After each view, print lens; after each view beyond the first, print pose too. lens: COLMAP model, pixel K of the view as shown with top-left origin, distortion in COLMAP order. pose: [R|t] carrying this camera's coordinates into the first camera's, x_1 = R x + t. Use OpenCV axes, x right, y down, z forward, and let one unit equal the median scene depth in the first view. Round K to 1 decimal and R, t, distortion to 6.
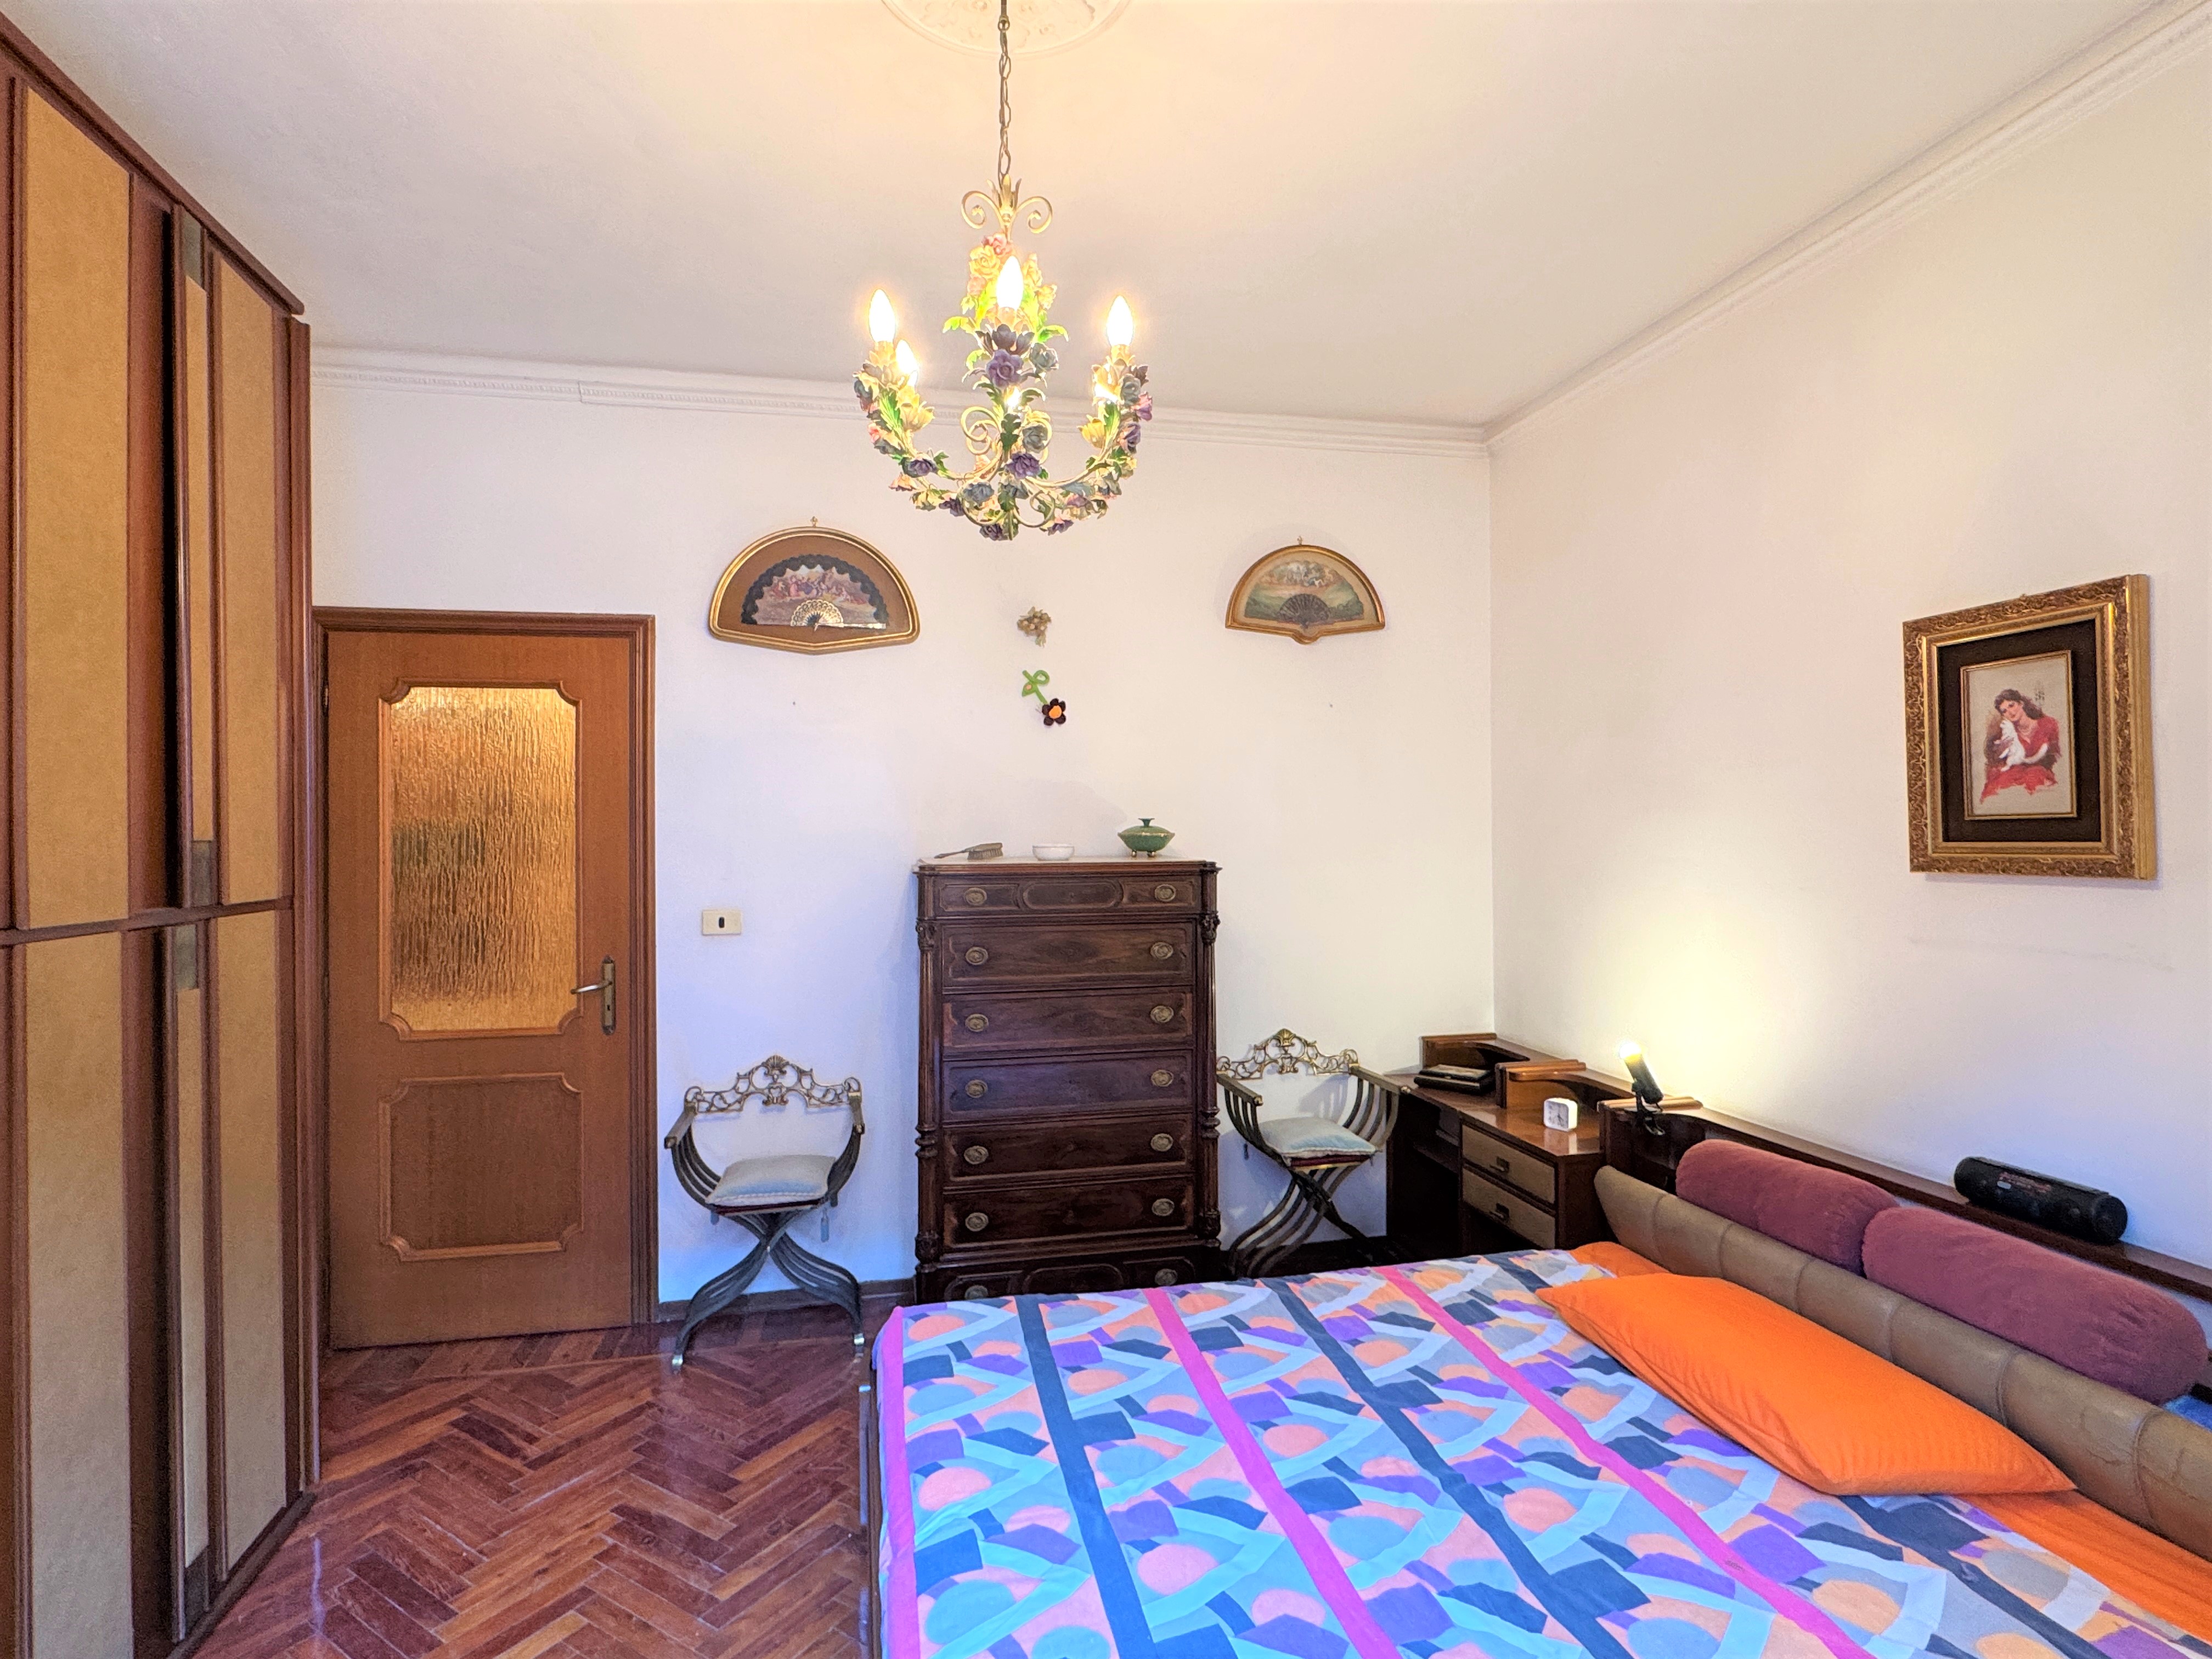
lens RADIAL K [[1108.5, 0, 1103.6], [0, 1108.5, 823.0], [0, 0, 1]] dist [-0.003924, -0.000627]
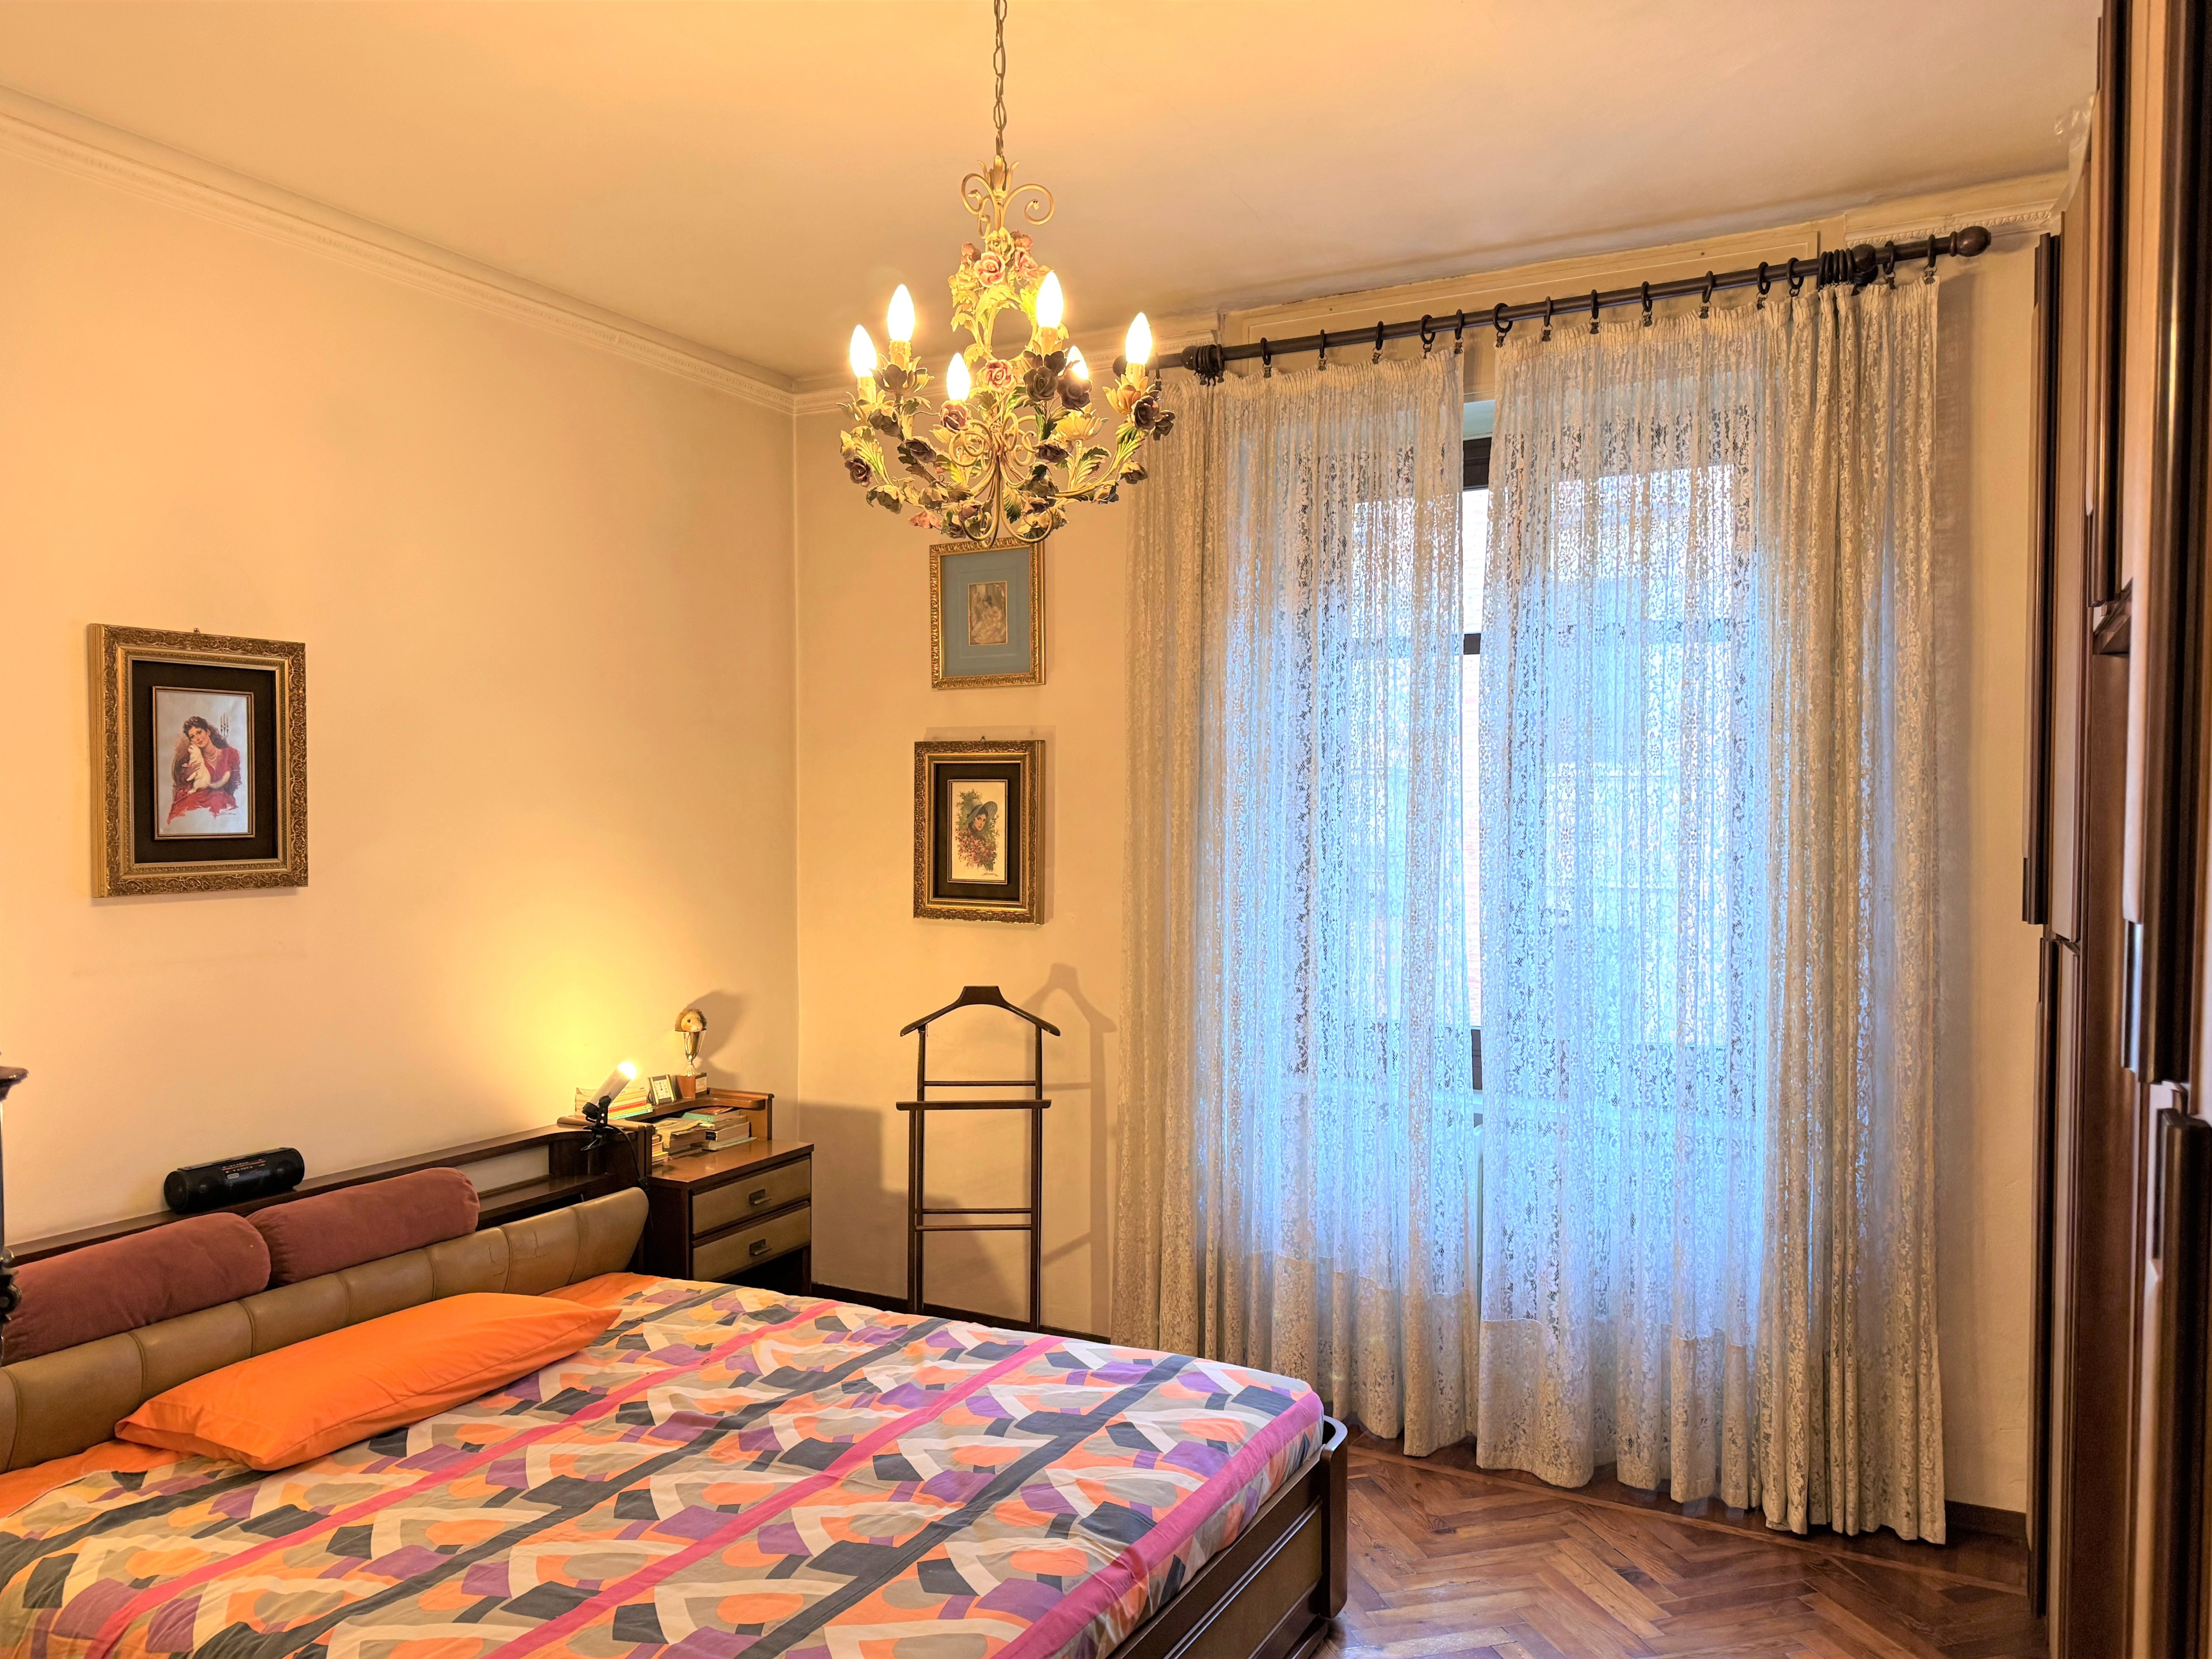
lens RADIAL K [[1557.7, 0, 1108.1], [0, 1557.7, 833.5], [0, 0, 1]] dist [0.014351, -0.015327]
pose [[-0.751065, 0.000939, 0.660227, -0.835501], [0.005075, 0.999978, 0.004351, -0.011189], [-0.660208, 0.006618, -0.751053, 1.569442]]
